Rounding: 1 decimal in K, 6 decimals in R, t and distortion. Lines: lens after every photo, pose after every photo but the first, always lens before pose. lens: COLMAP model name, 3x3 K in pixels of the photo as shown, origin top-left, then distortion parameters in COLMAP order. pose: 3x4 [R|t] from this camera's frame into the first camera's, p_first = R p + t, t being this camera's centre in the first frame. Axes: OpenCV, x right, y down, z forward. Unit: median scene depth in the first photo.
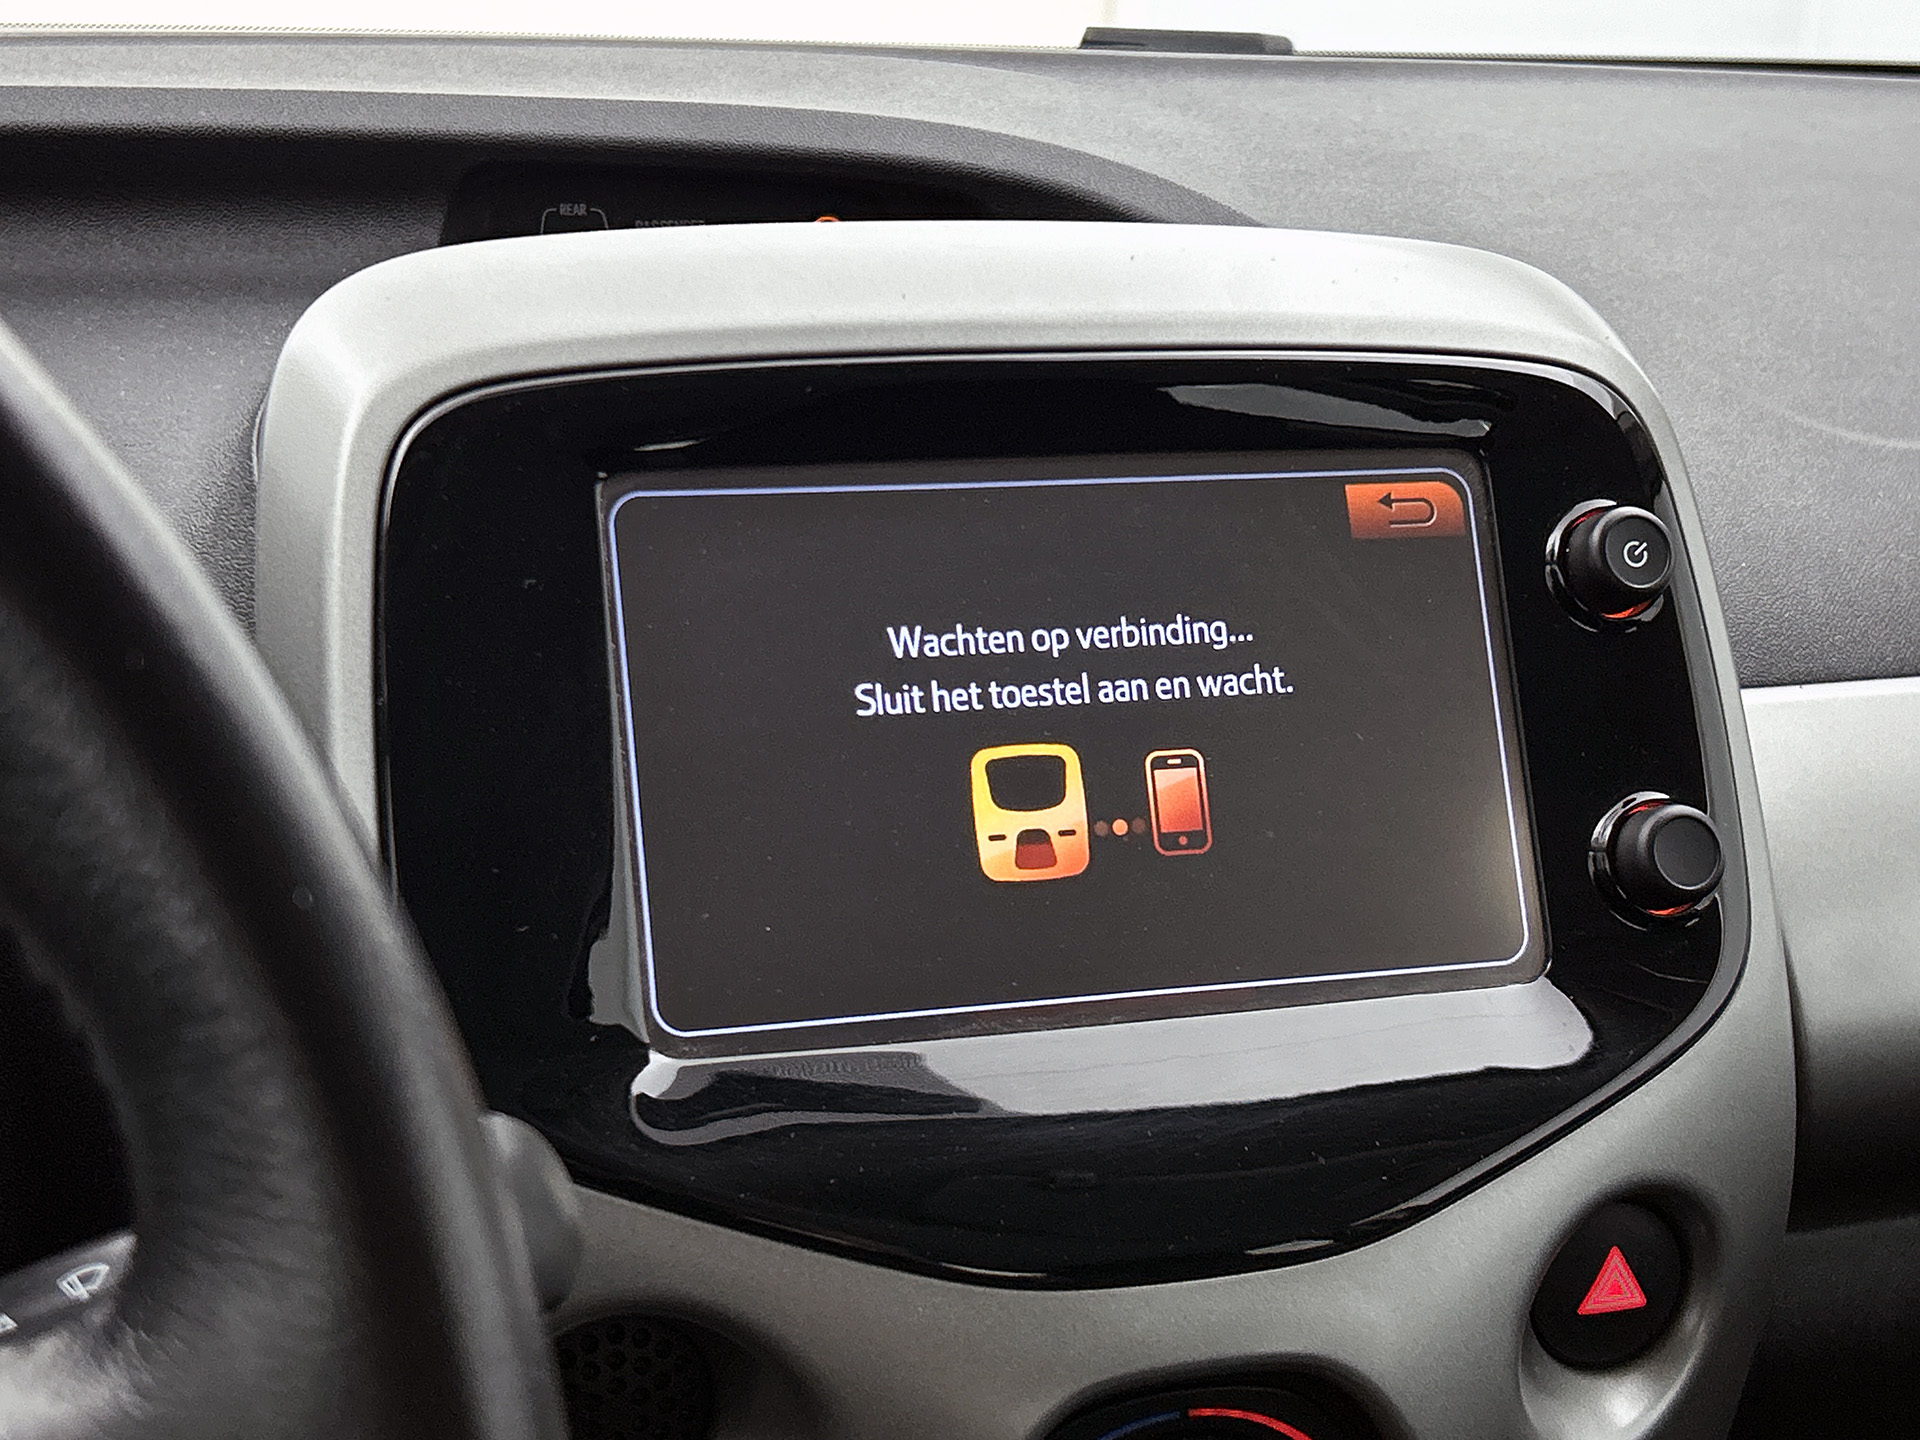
lens RADIAL K [[2777.7, 0, 960.0], [0, 2777.7, 720.0], [0, 0, 1]] dist [0.009489, -0.058455]
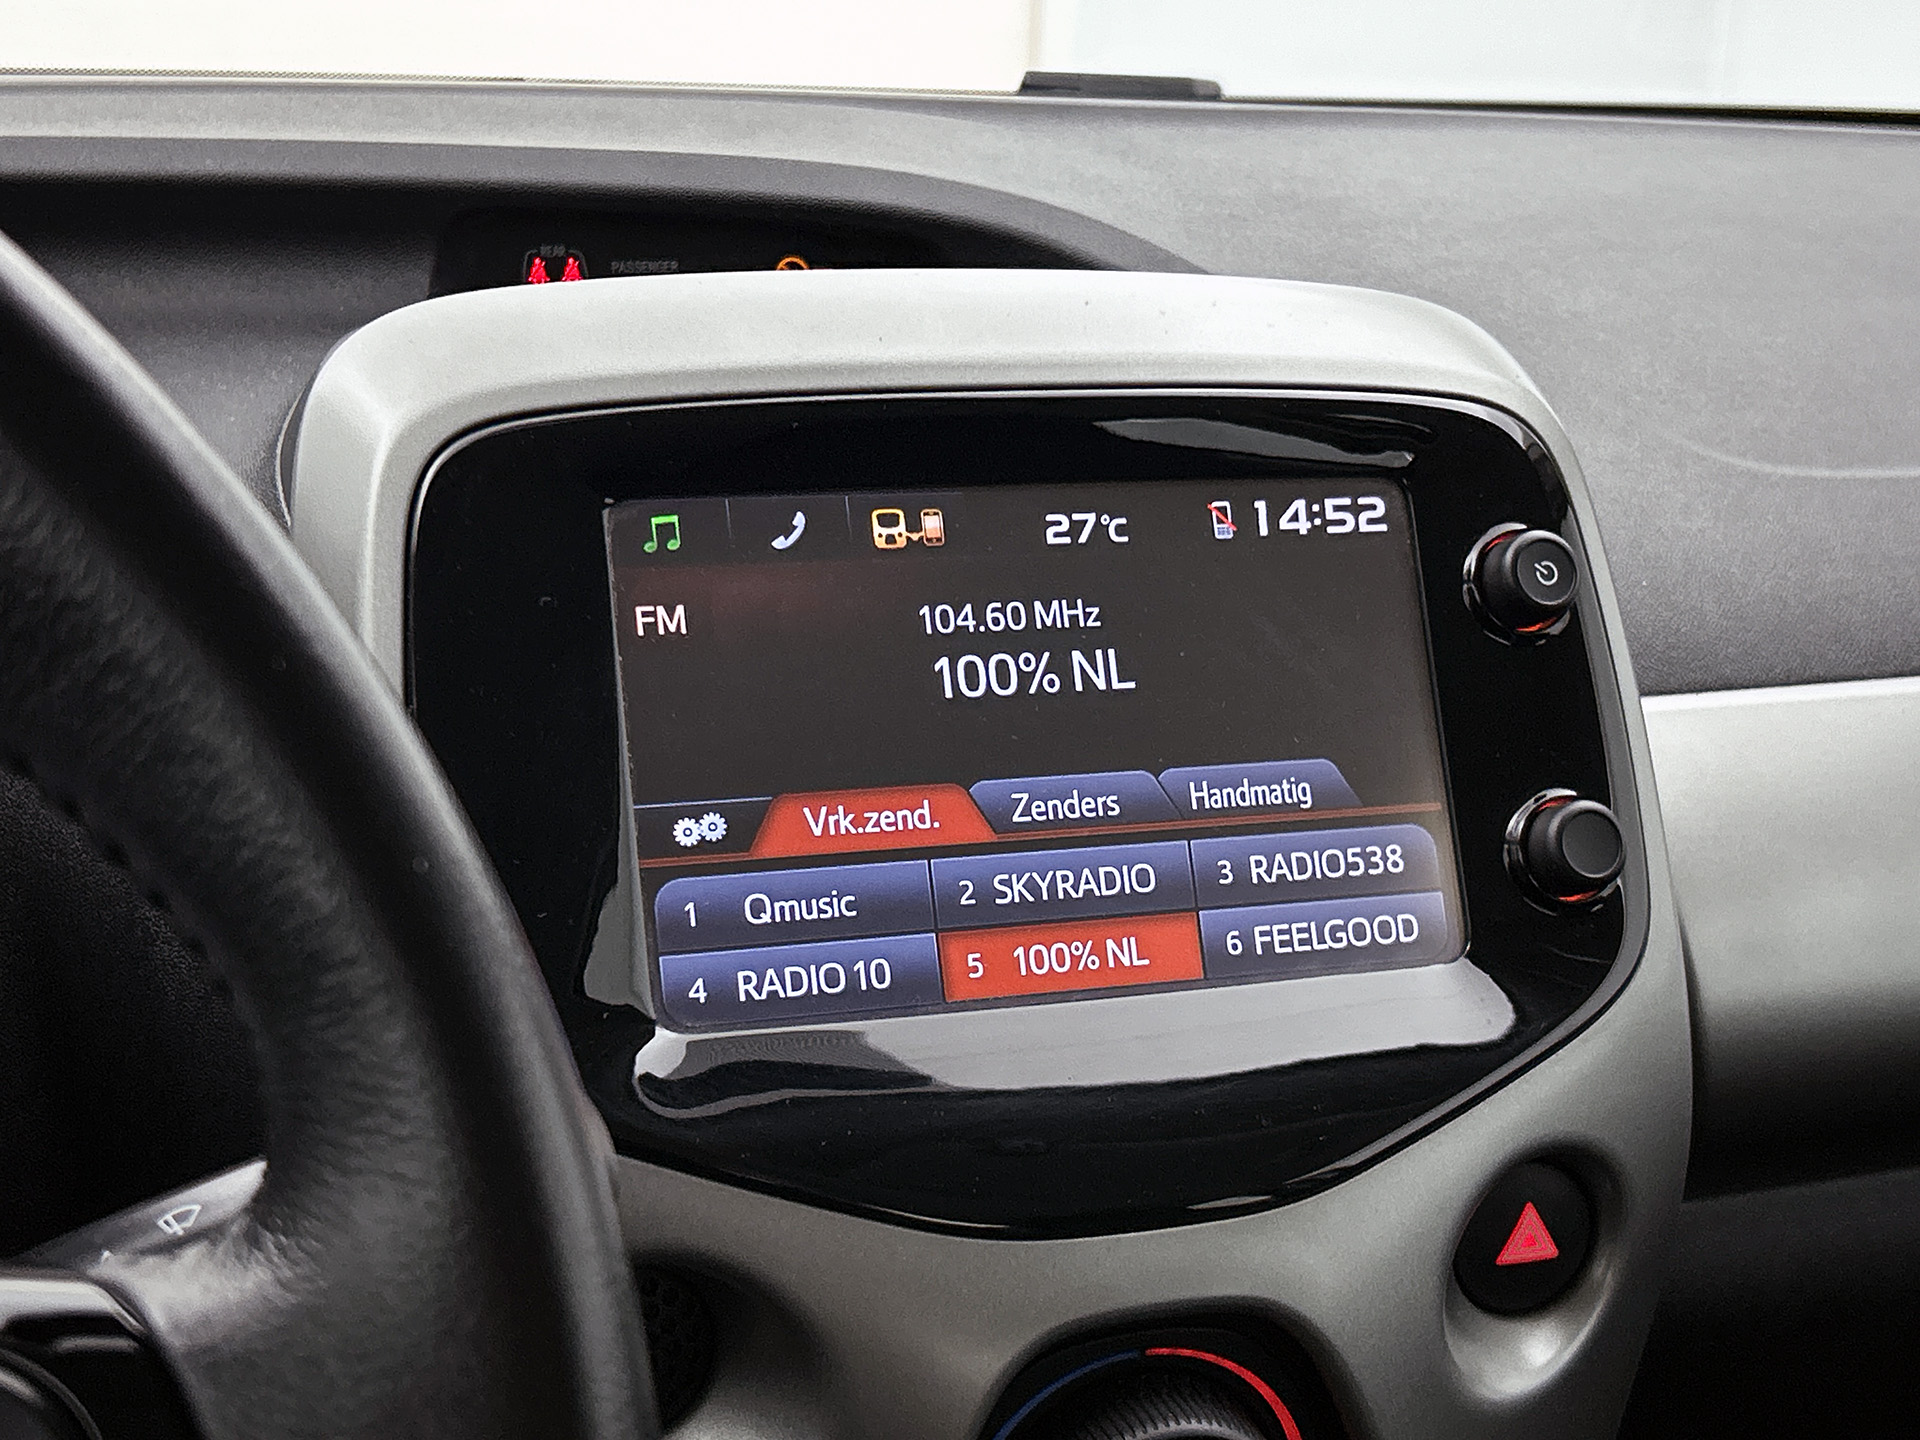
lens RADIAL K [[2805.5, 0, 960.0], [0, 2805.5, 720.0], [0, 0, 1]] dist [0.008293, -0.003158]
pose [[0.999524, -0.003216, 0.030688, -0.022624], [0.003468, 0.999961, -0.008170, 0.006750], [-0.030660, 0.008273, 0.999496, -0.103414]]
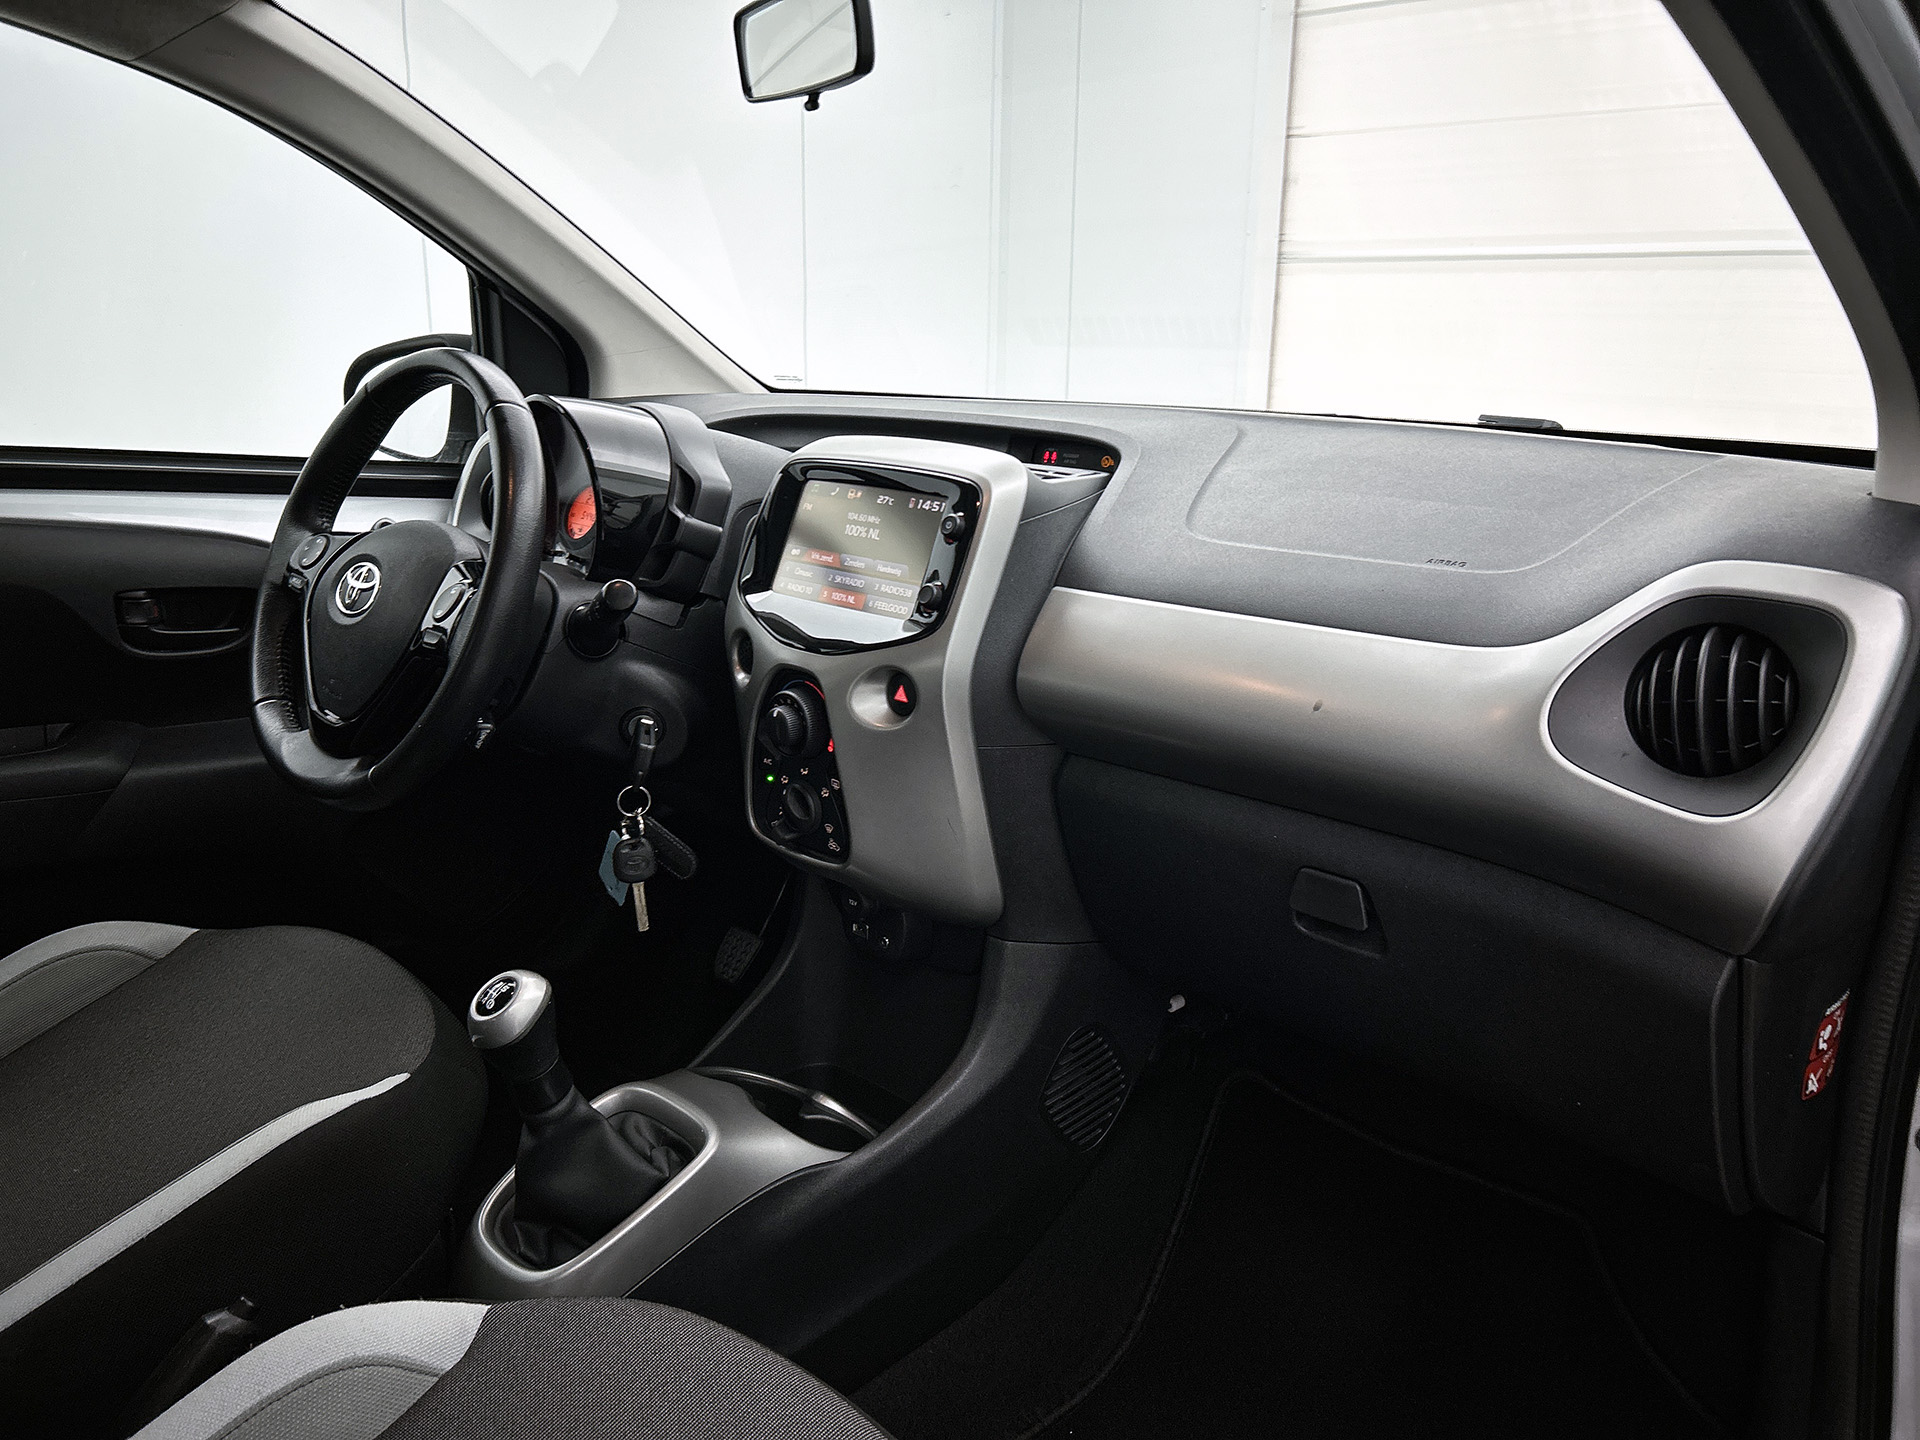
lens RADIAL K [[1438.5, 0, 960.0], [0, 1438.5, 720.0], [0, 0, 1]] dist [0.004050, -0.005606]
pose [[0.483054, 0.208603, -0.850379, 2.124518], [-0.247935, 0.964043, 0.095648, 0.010976], [0.839755, 0.164635, 0.517405, -0.029343]]
